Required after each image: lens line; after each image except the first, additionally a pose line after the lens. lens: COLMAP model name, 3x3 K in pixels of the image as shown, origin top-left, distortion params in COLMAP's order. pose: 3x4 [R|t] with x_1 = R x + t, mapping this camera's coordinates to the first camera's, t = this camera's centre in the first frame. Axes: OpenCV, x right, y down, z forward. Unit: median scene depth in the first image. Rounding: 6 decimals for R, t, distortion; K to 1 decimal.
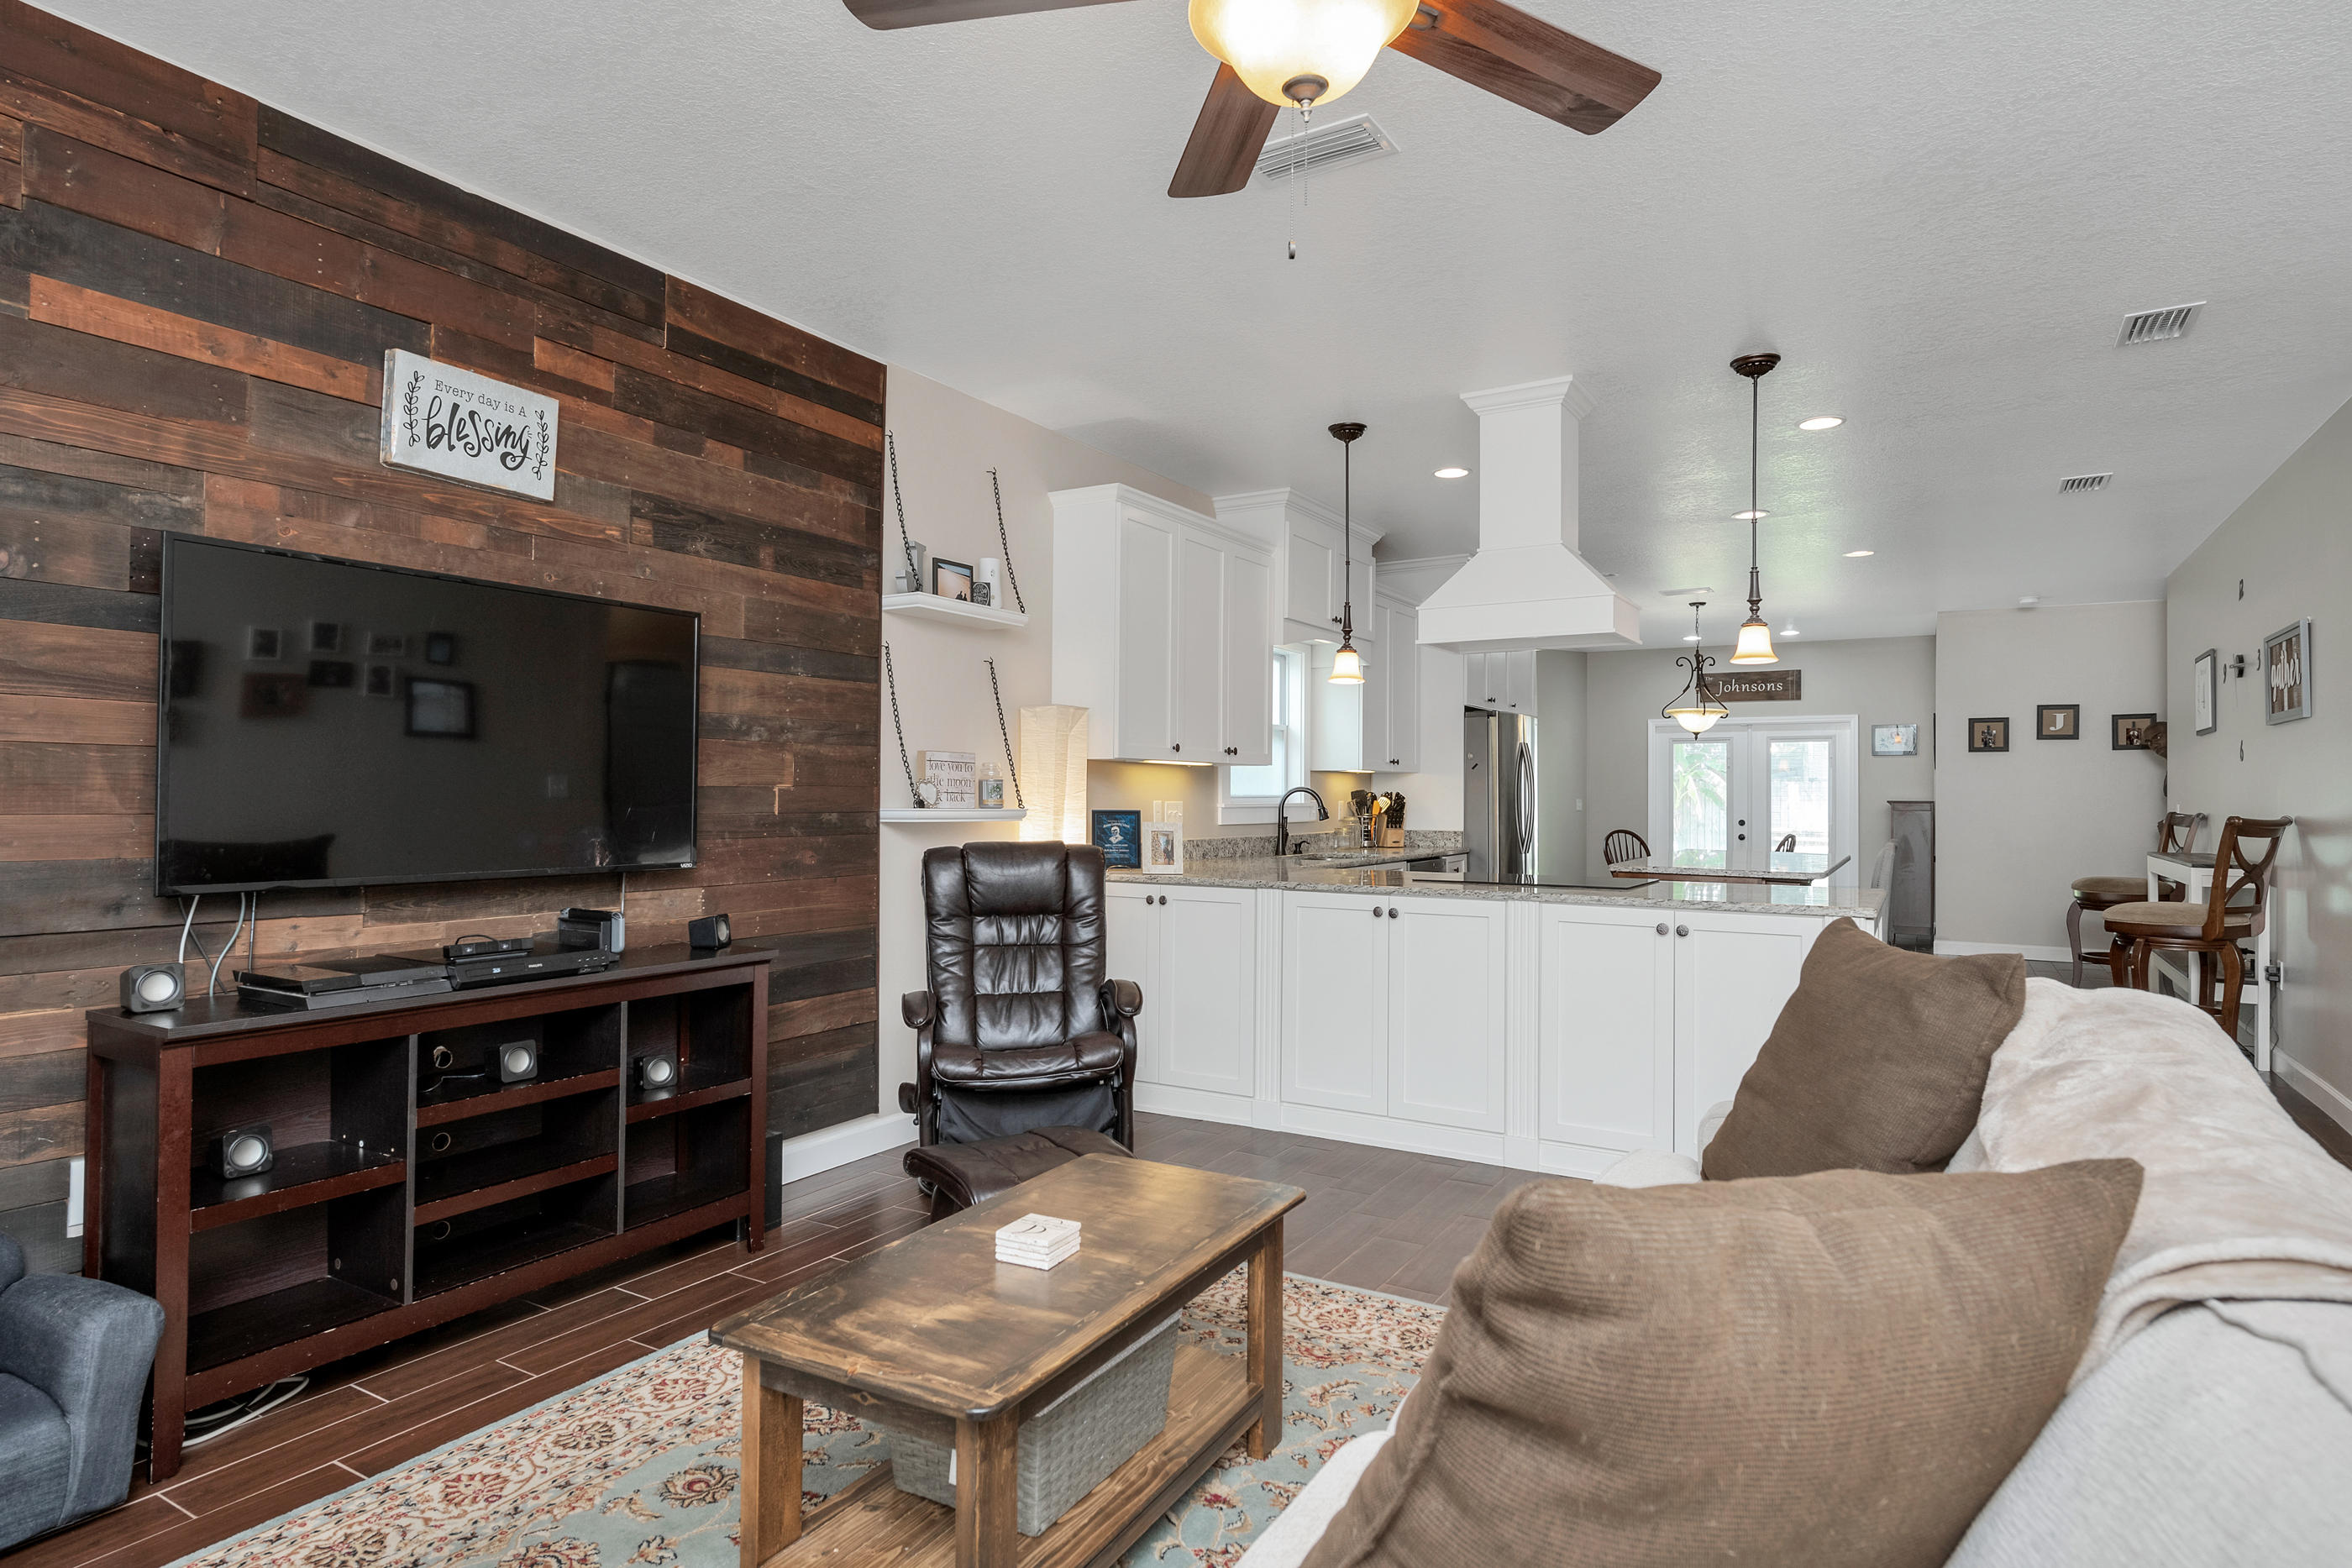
lens RADIAL K [[1269.5, 0, 1178.4], [0, 1269.5, 783.1], [0, 0, 1]] dist [0.010186, -0.007531]
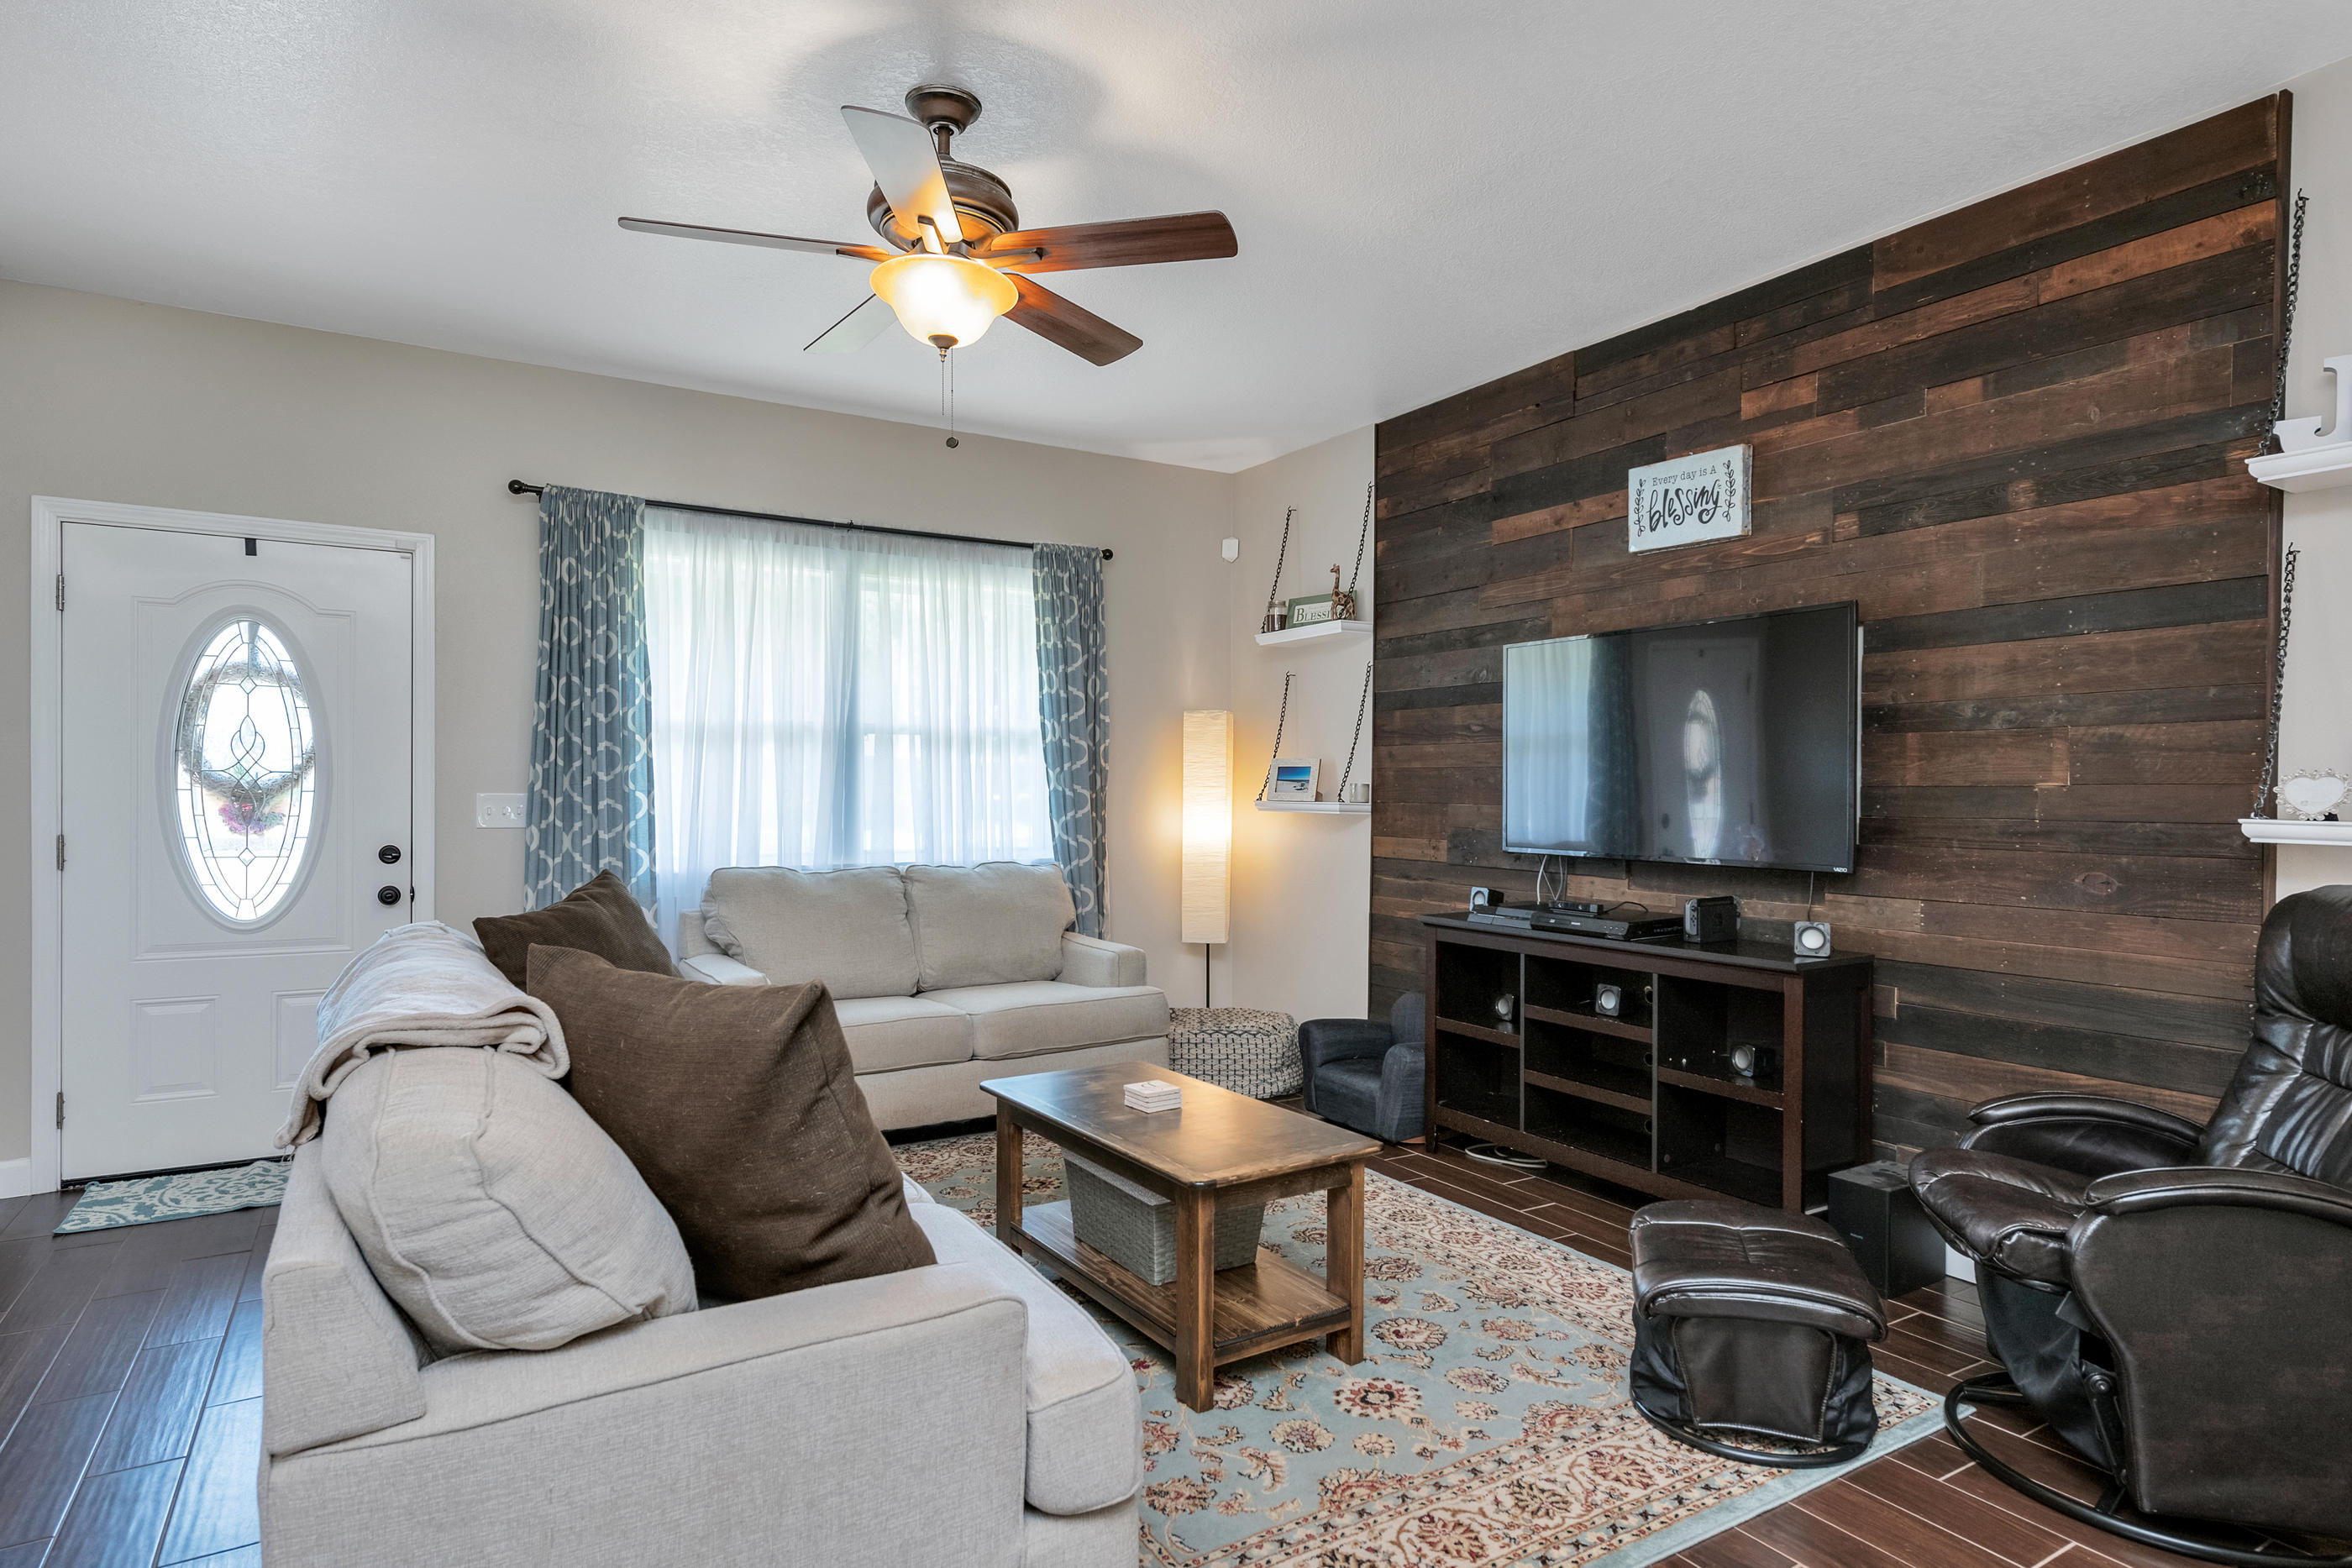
lens RADIAL K [[1269.5, 0, 1177.1], [0, 1269.5, 811.2], [0, 0, 1]] dist [0.010186, -0.007531]
pose [[-0.467824, 0.008352, -0.883782, 0.625850], [0.003176, 0.999965, 0.007768, 0.010837], [0.883816, 0.000827, -0.467834, 0.917297]]
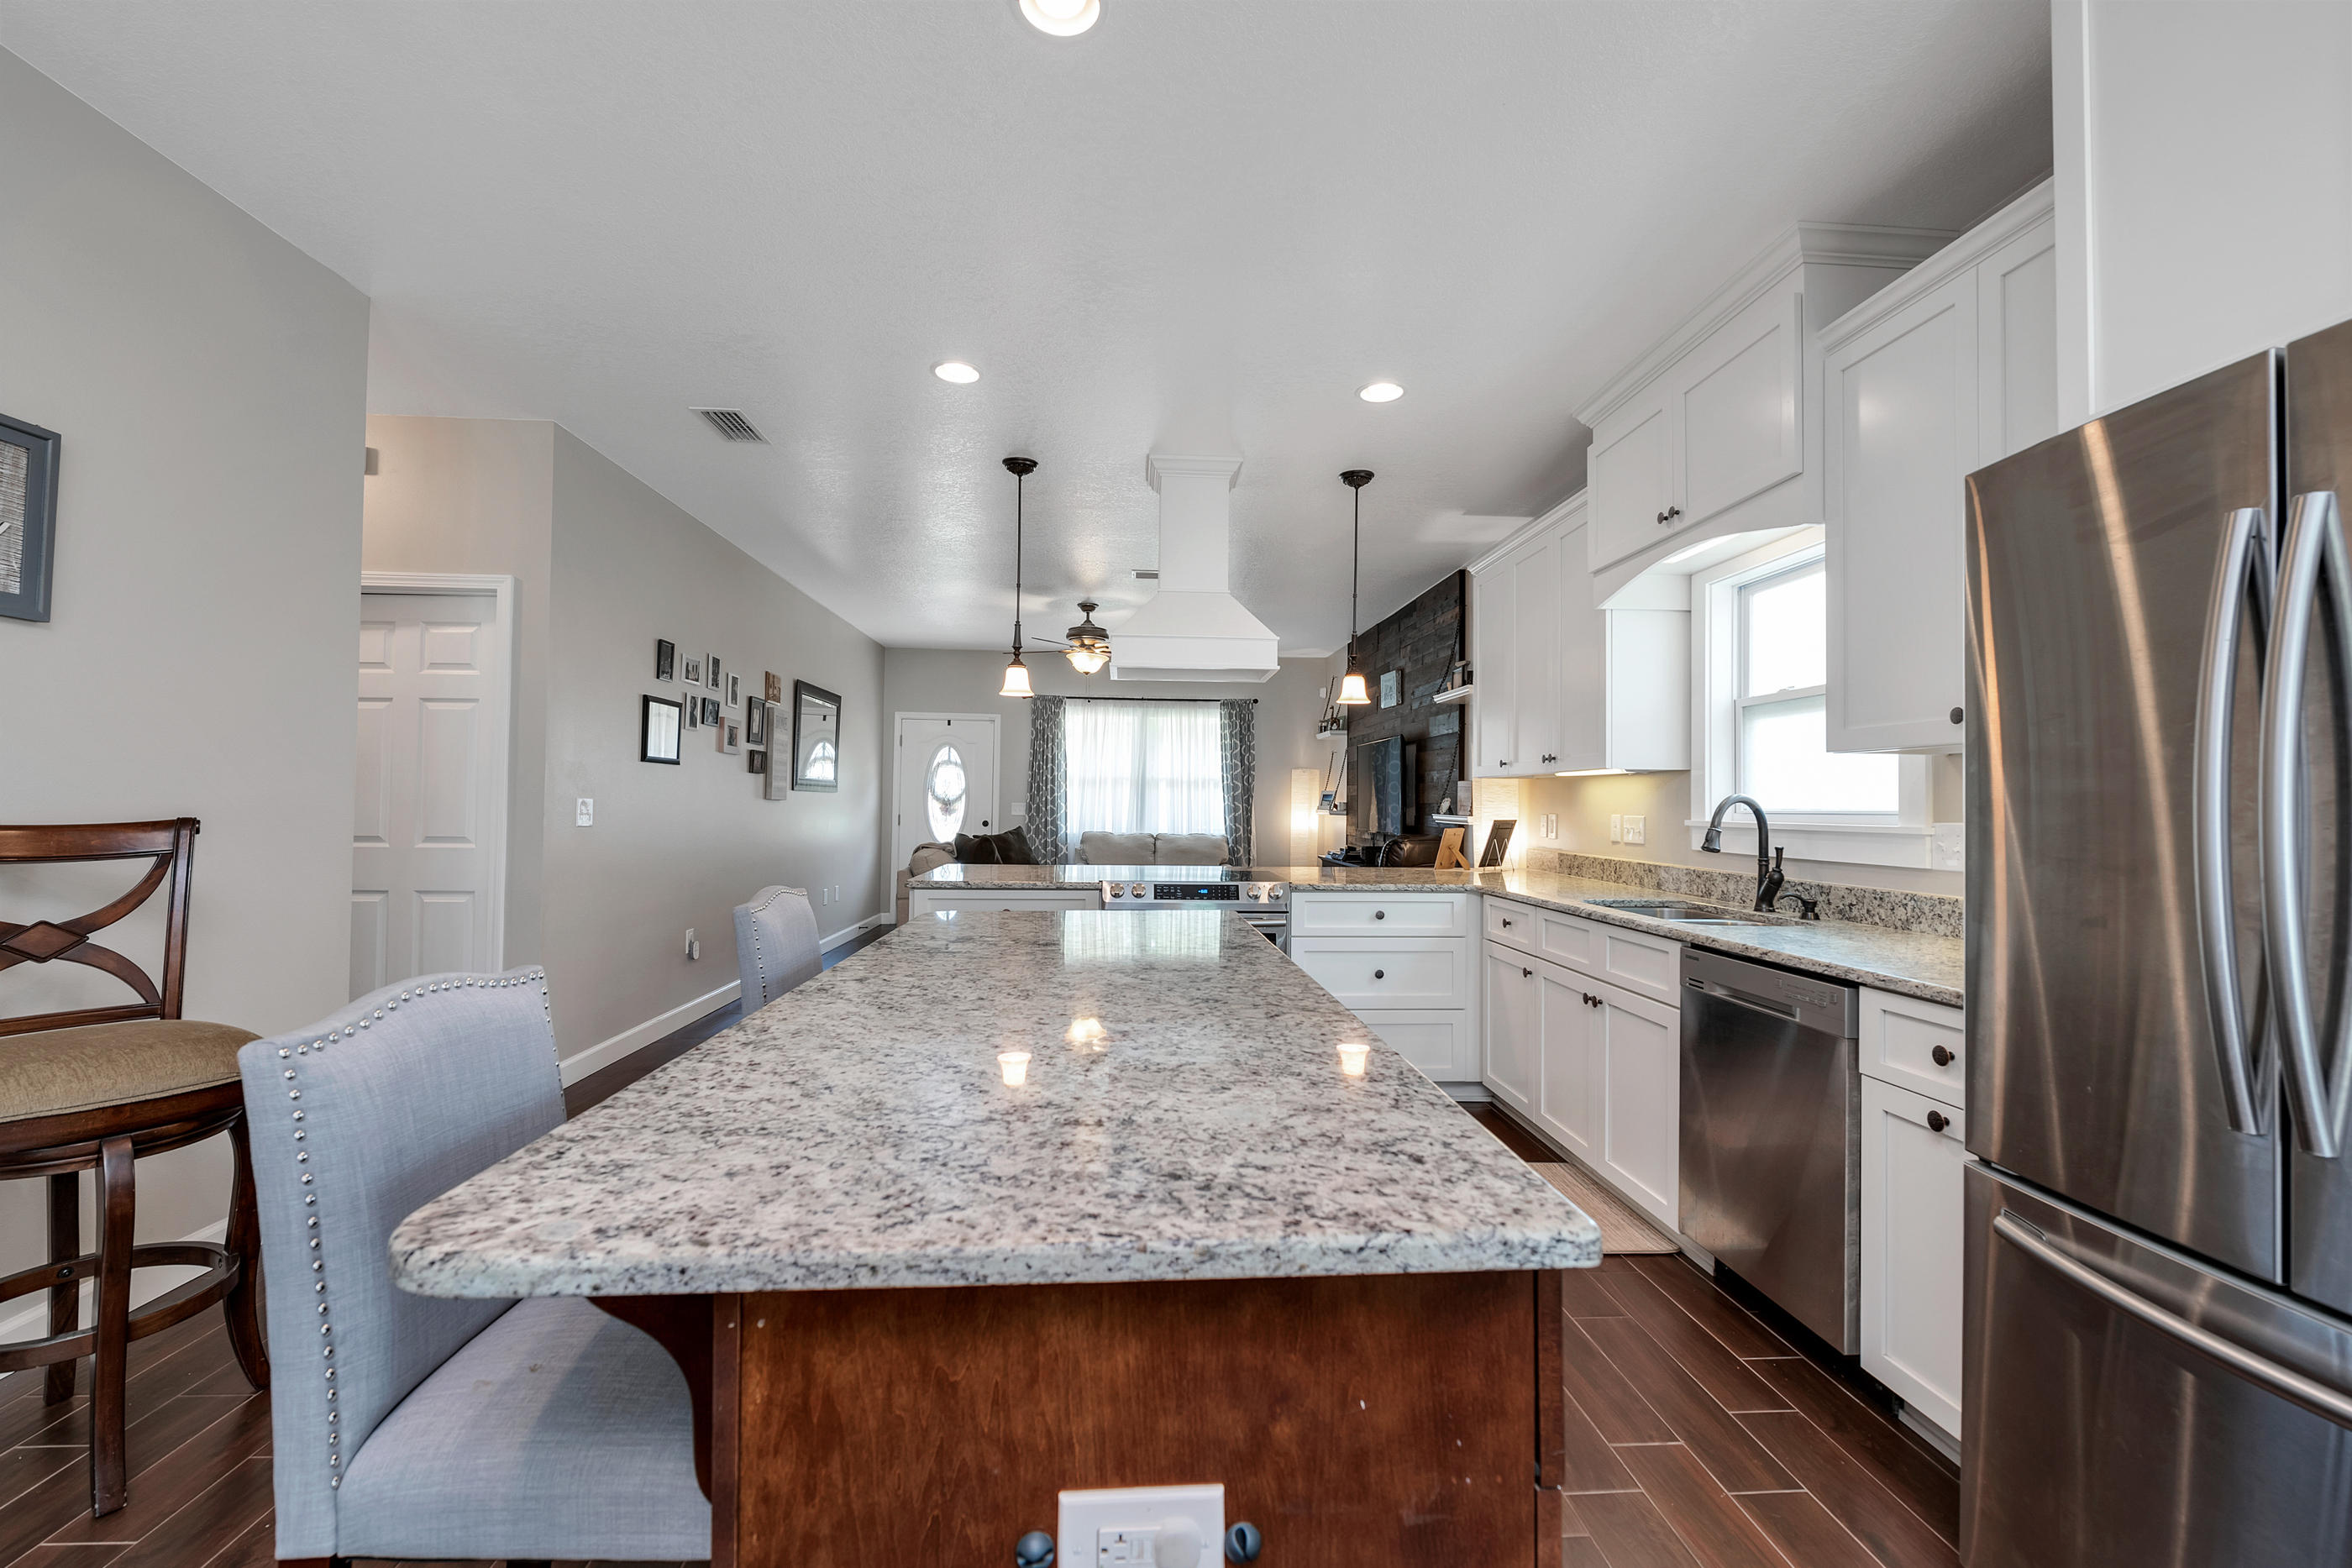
lens RADIAL K [[991.5, 0, 1182.1], [0, 991.5, 789.3], [0, 0, 1]] dist [-0.002383, -0.002733]
pose [[-0.822512, -0.022245, -0.568313, 0.998396], [-0.009720, 0.999639, -0.025059, 0.025753], [0.568665, -0.015087, -0.822431, 2.169908]]
